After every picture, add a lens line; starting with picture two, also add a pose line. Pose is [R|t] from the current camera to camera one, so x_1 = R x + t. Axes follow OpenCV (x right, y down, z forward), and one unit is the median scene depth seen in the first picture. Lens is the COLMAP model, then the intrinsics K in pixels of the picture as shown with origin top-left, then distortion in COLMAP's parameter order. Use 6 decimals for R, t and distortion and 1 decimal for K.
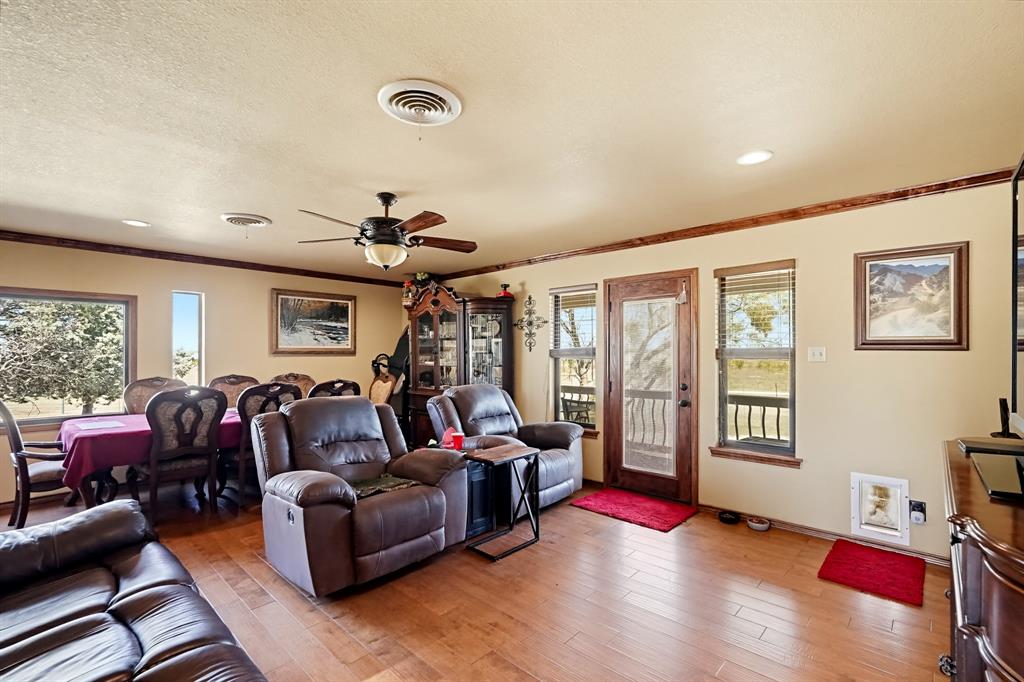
lens RADIAL K [[463.1, 0, 521.3], [0, 463.1, 345.5], [0, 0, 1]] dist [-0.015461, 0.006557]
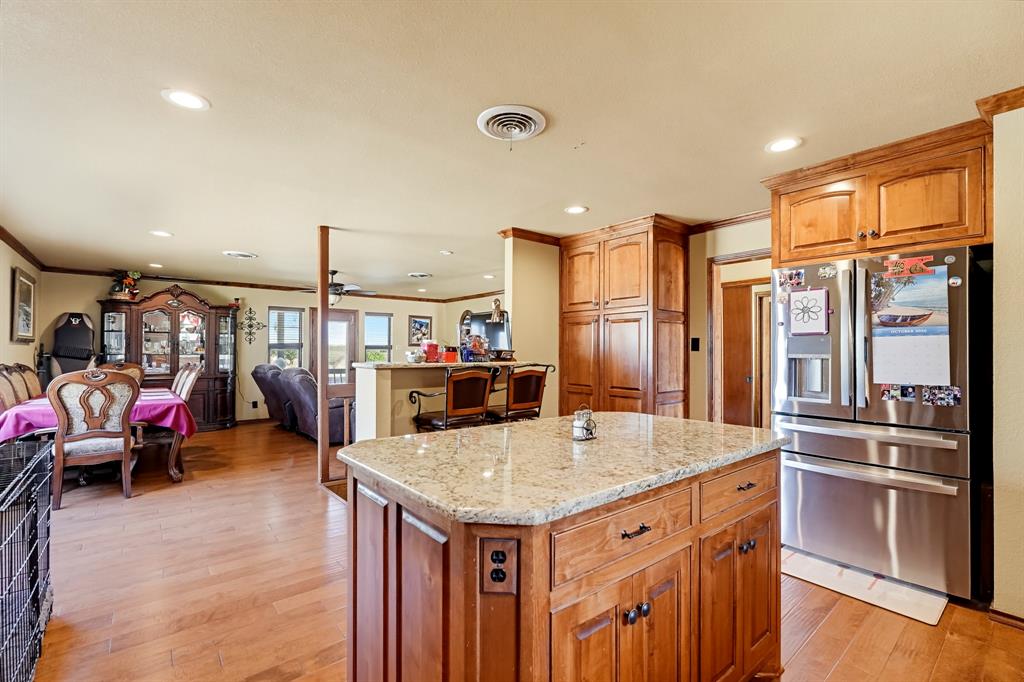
lens RADIAL K [[463.1, 0, 518.6], [0, 463.1, 346.3], [0, 0, 1]] dist [-0.015461, 0.006557]
pose [[0.128150, 0.017827, 0.991595, -1.348161], [-0.018607, 0.999706, -0.015568, 0.025494], [-0.991580, -0.016455, 0.128444, -0.066571]]
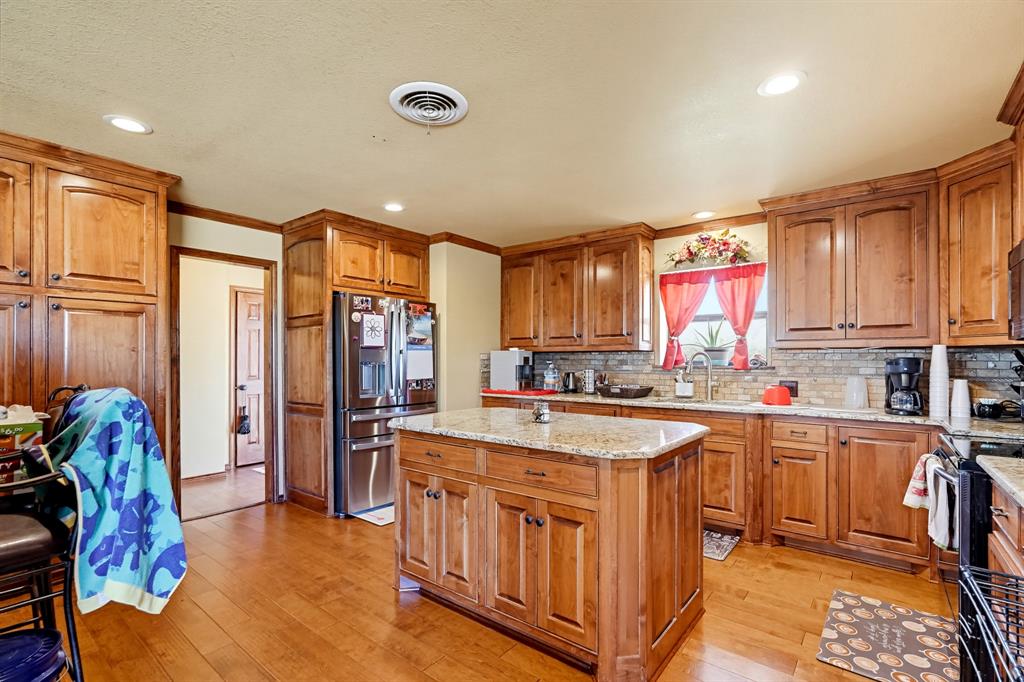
lens RADIAL K [[463.1, 0, 520.9], [0, 463.1, 364.3], [0, 0, 1]] dist [-0.015461, 0.006557]
pose [[-0.995944, 0.010474, -0.089364, -0.941287], [0.010796, 0.999937, -0.003119, 0.028880], [0.089326, -0.004071, -0.995994, 0.408959]]
